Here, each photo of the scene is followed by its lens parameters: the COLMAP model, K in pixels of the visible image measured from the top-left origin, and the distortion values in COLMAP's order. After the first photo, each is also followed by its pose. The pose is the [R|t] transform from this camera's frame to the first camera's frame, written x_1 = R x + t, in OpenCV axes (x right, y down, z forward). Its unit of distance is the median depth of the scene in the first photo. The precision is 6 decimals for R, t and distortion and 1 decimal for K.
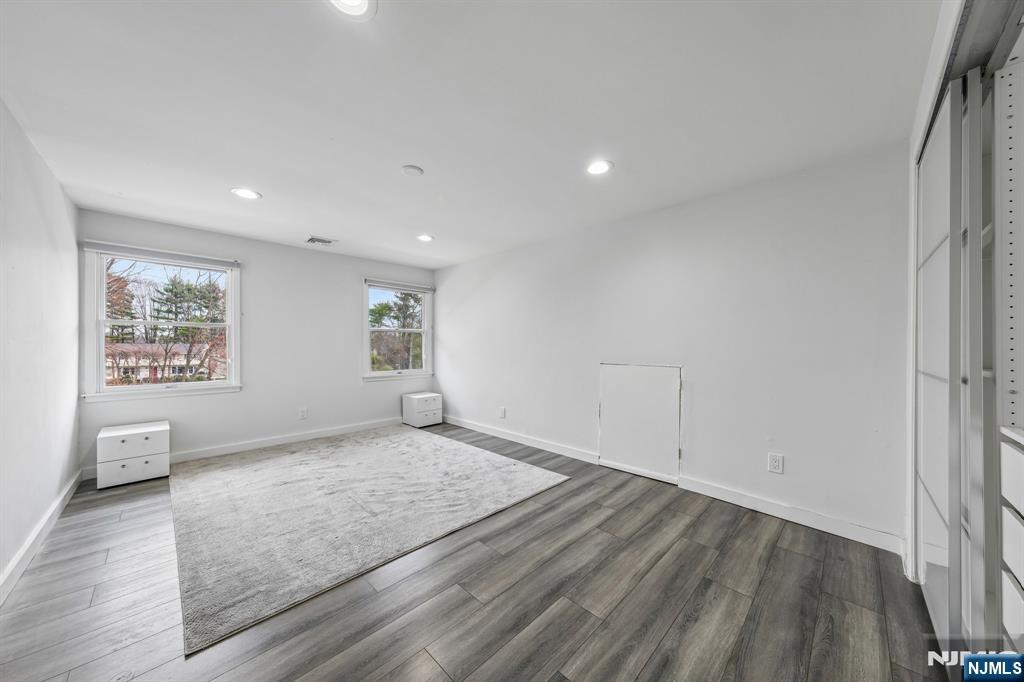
lens RADIAL K [[350.1, 0, 516.6], [0, 350.1, 344.2], [0, 0, 1]] dist [0.001322, 0.000778]
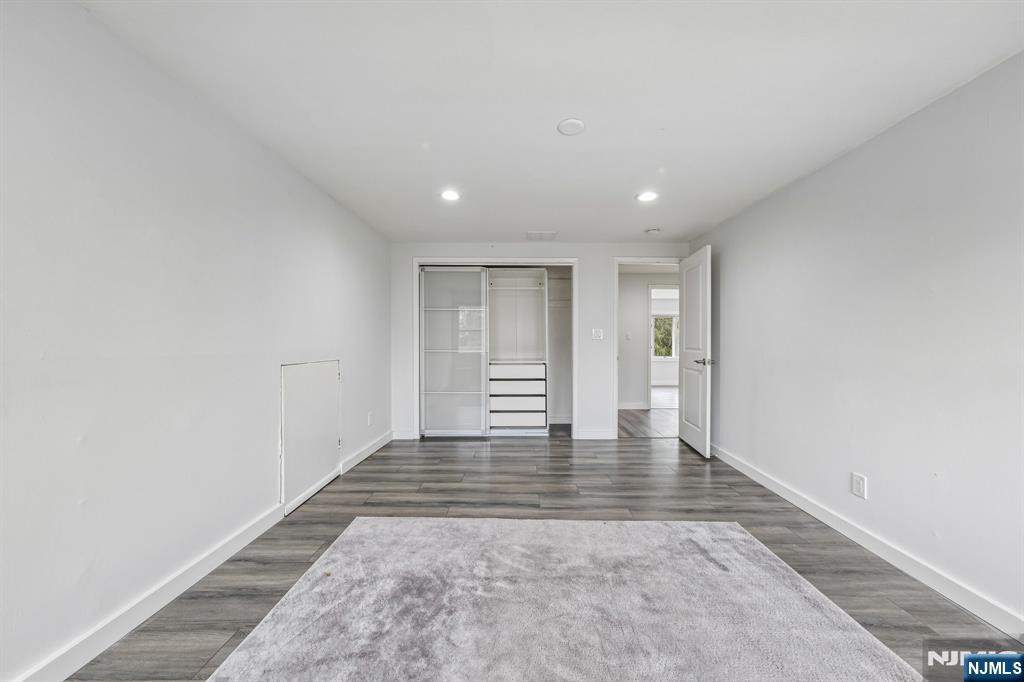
lens RADIAL K [[350.1, 0, 513.9], [0, 350.1, 343.5], [0, 0, 1]] dist [0.001322, 0.000778]
pose [[-0.693413, -0.011582, 0.720447, -0.654489], [-0.018222, 0.999833, -0.001465, 0.010261], [-0.720310, -0.014144, -0.693508, 1.391610]]
